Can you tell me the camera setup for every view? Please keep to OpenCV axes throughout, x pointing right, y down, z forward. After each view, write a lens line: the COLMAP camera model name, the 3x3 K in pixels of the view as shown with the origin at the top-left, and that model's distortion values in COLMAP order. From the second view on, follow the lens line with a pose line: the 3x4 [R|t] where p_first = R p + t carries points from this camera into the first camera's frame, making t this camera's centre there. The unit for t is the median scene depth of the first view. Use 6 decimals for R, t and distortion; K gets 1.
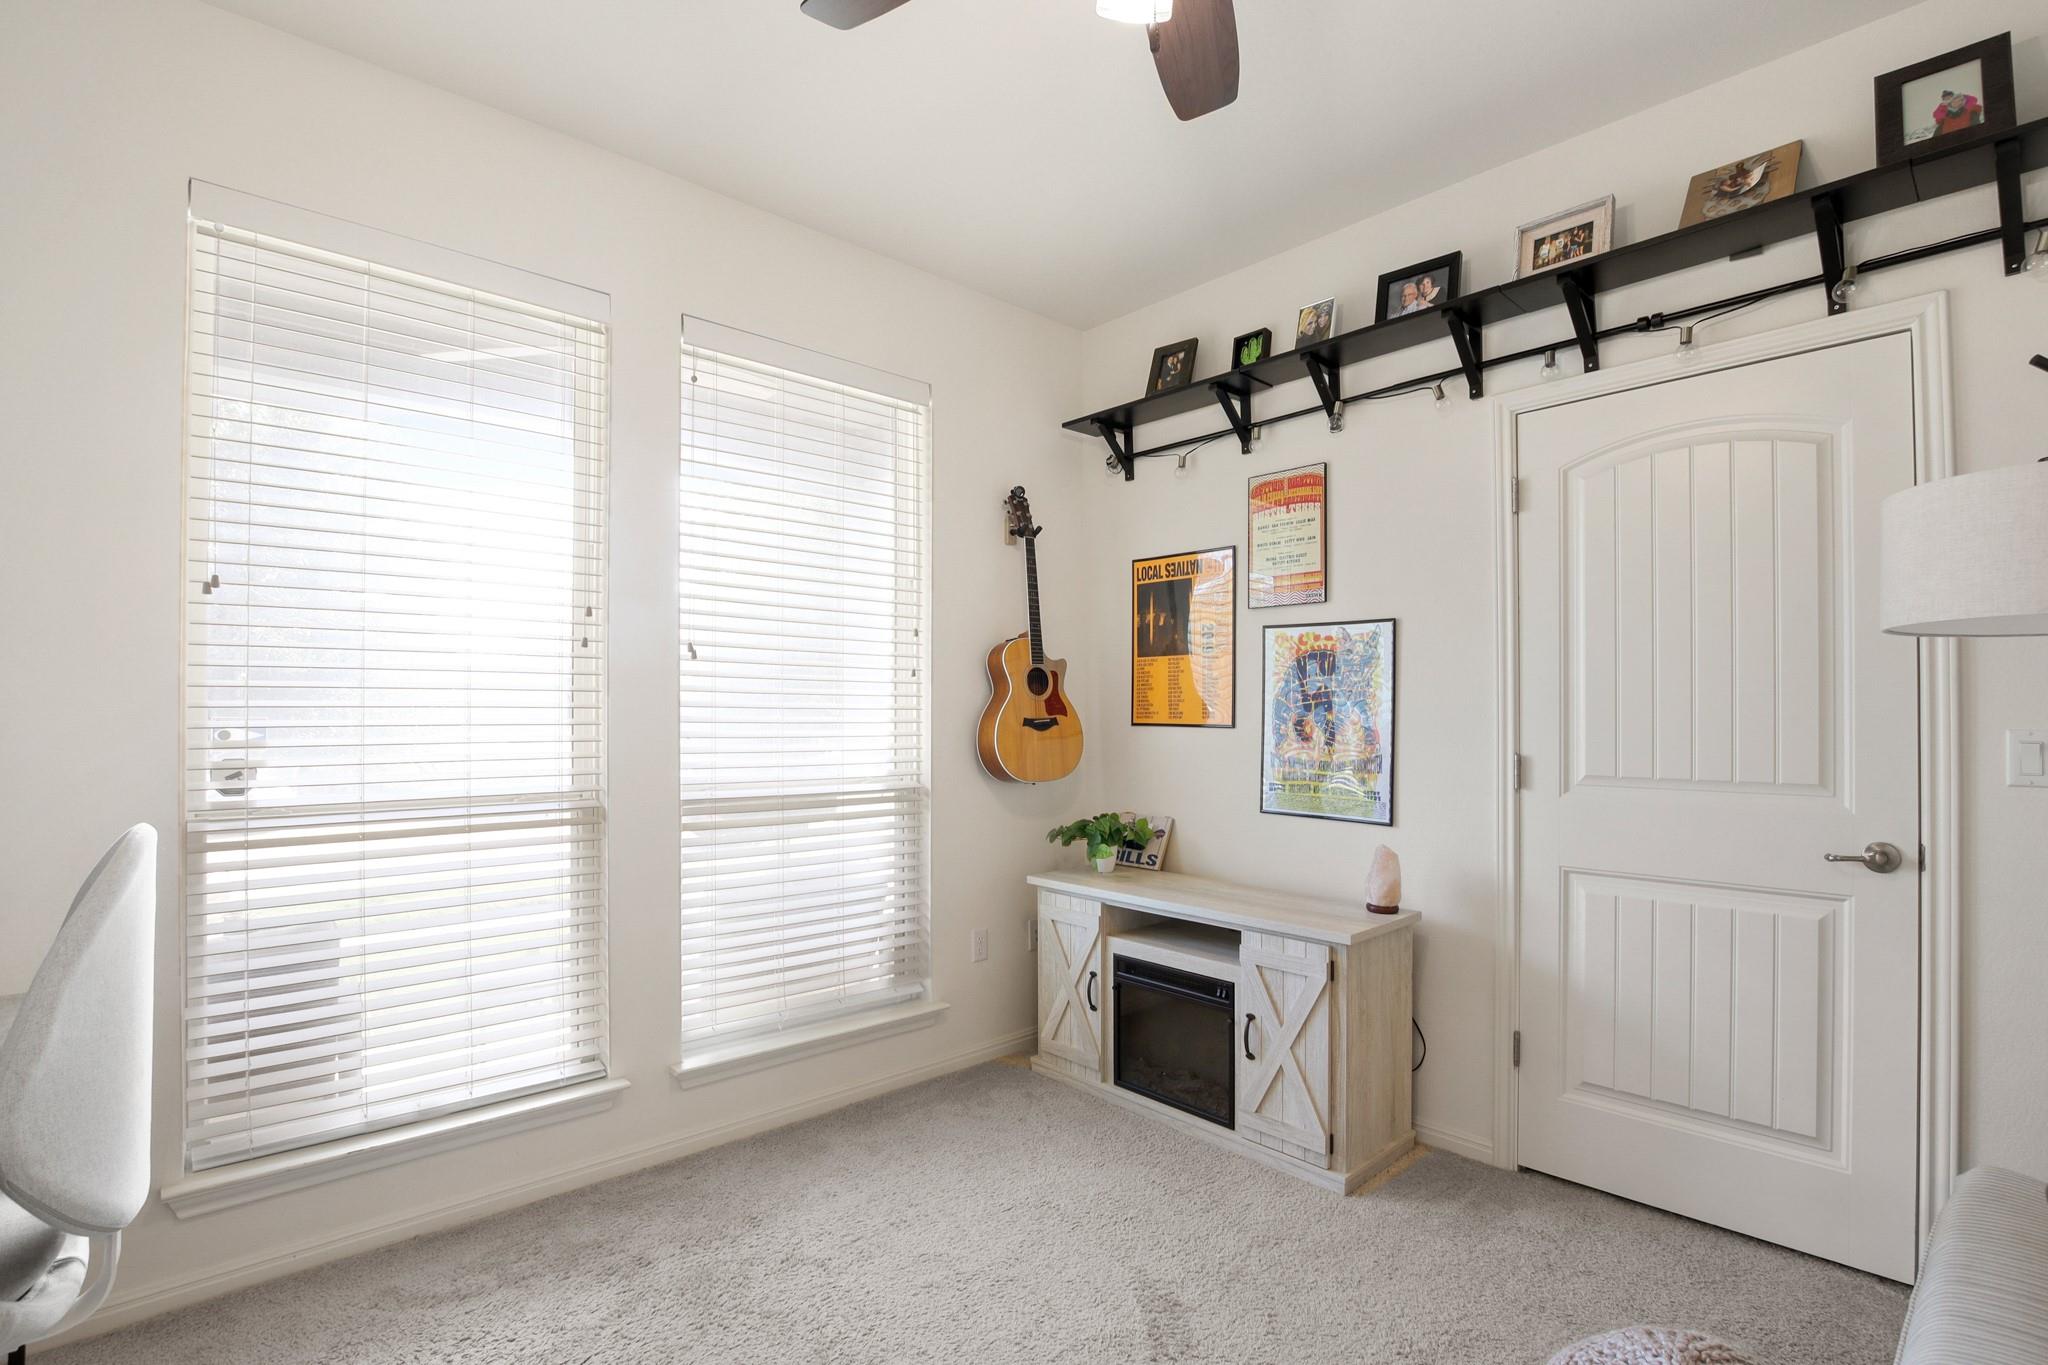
lens RADIAL K [[969.9, 0, 1035.7], [0, 969.9, 710.4], [0, 0, 1]] dist [-0.034523, 0.005629]
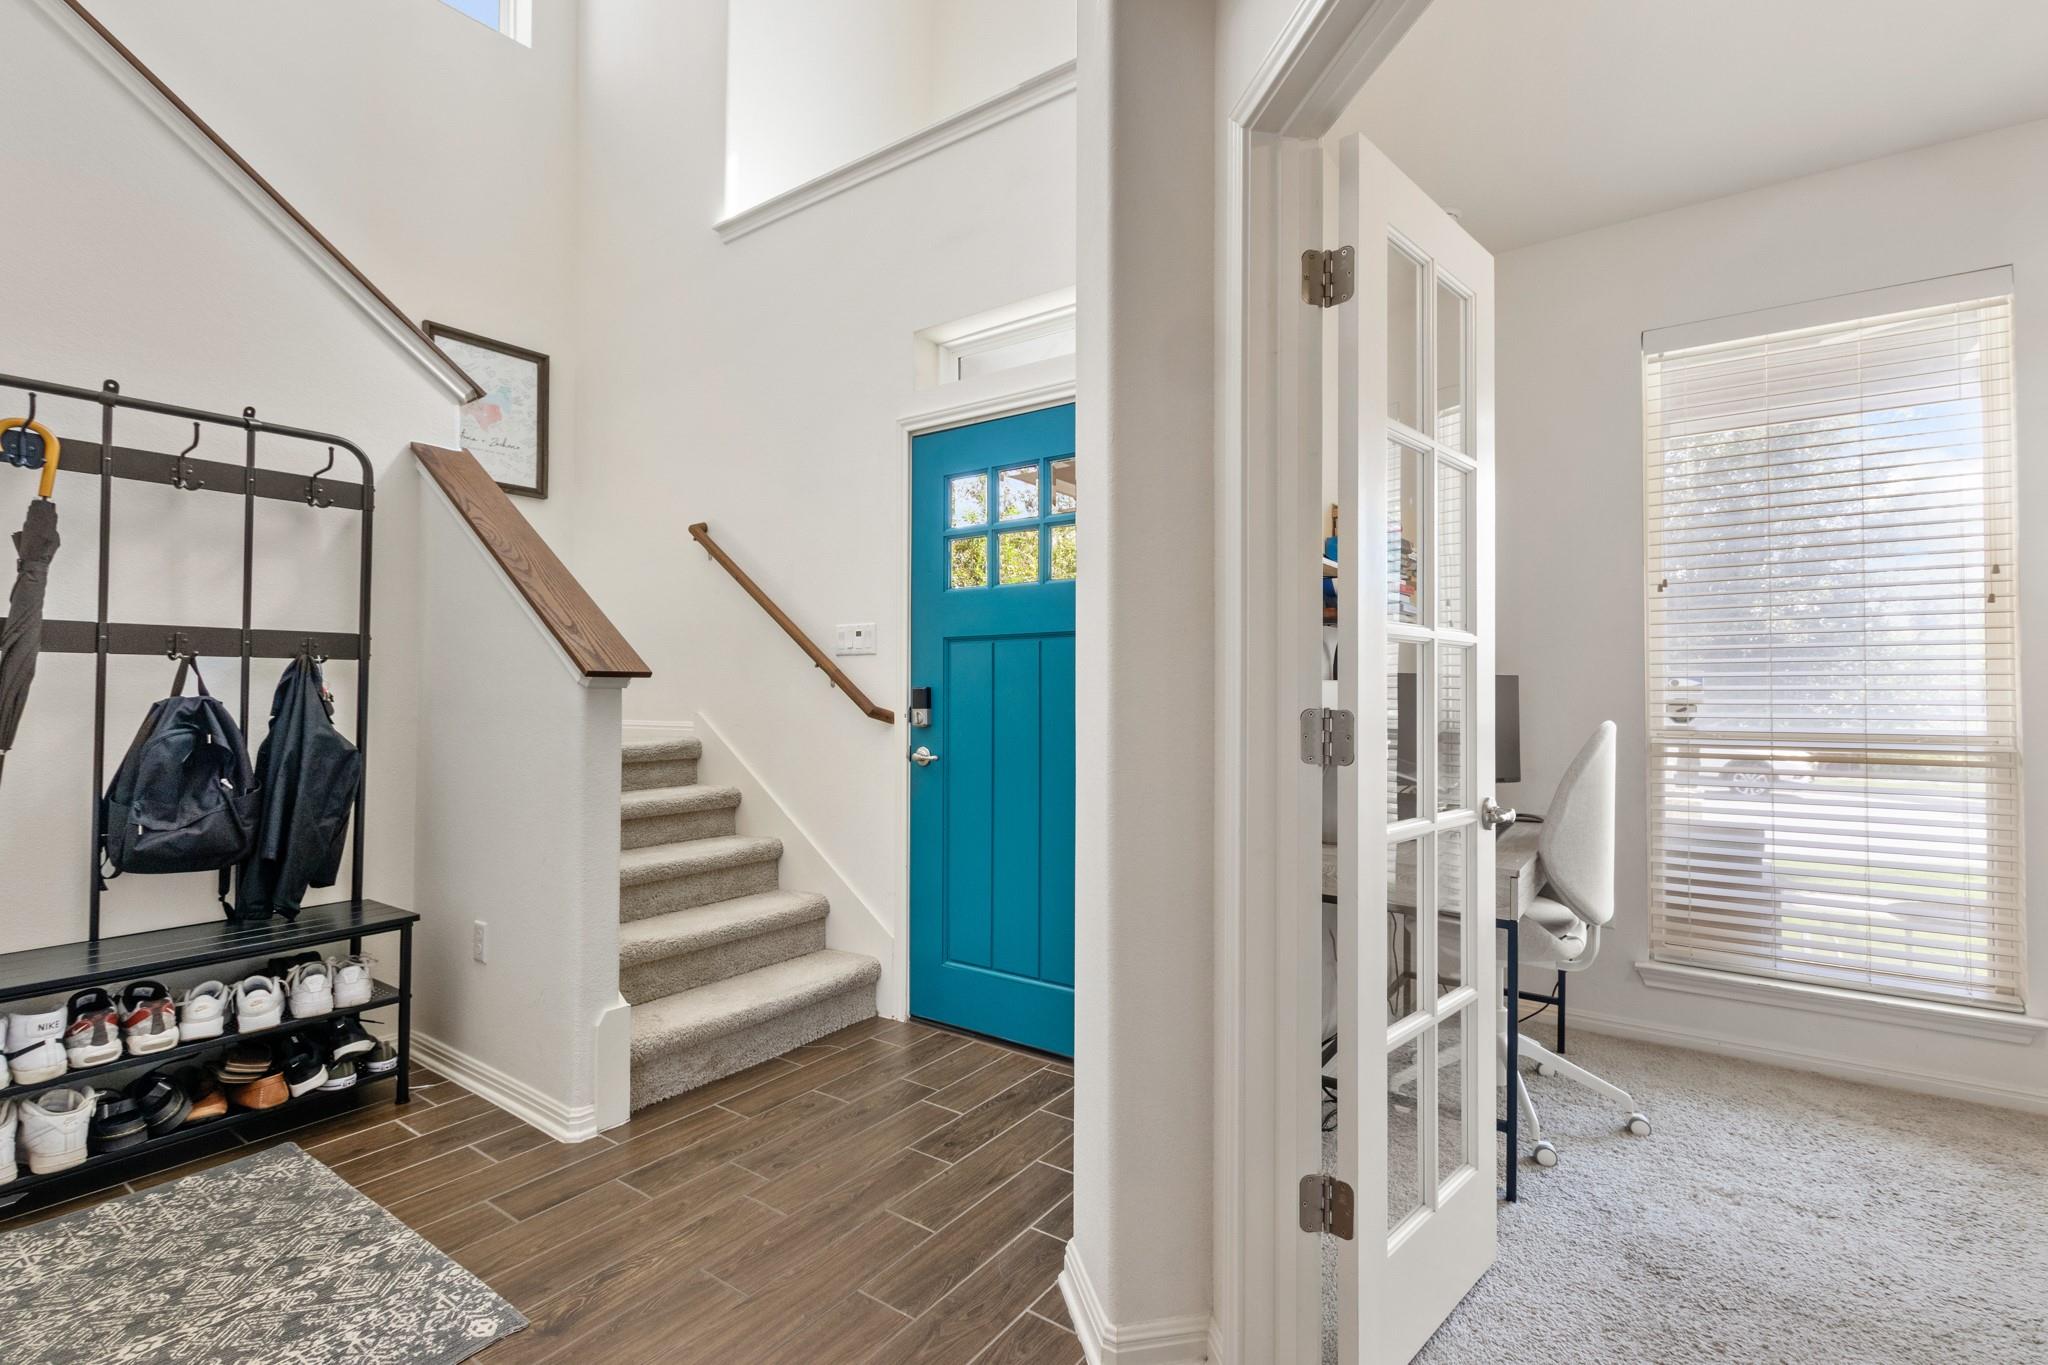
lens RADIAL K [[939.6, 0, 1024.0], [0, 939.6, 682.5], [0, 0, 1]] dist [-0.001995, -0.000678]
pose [[0.195624, -0.015950, -0.980549, 0.434598], [0.002833, 0.999873, -0.015699, 0.048099], [0.980675, 0.000293, 0.195644, -0.334520]]
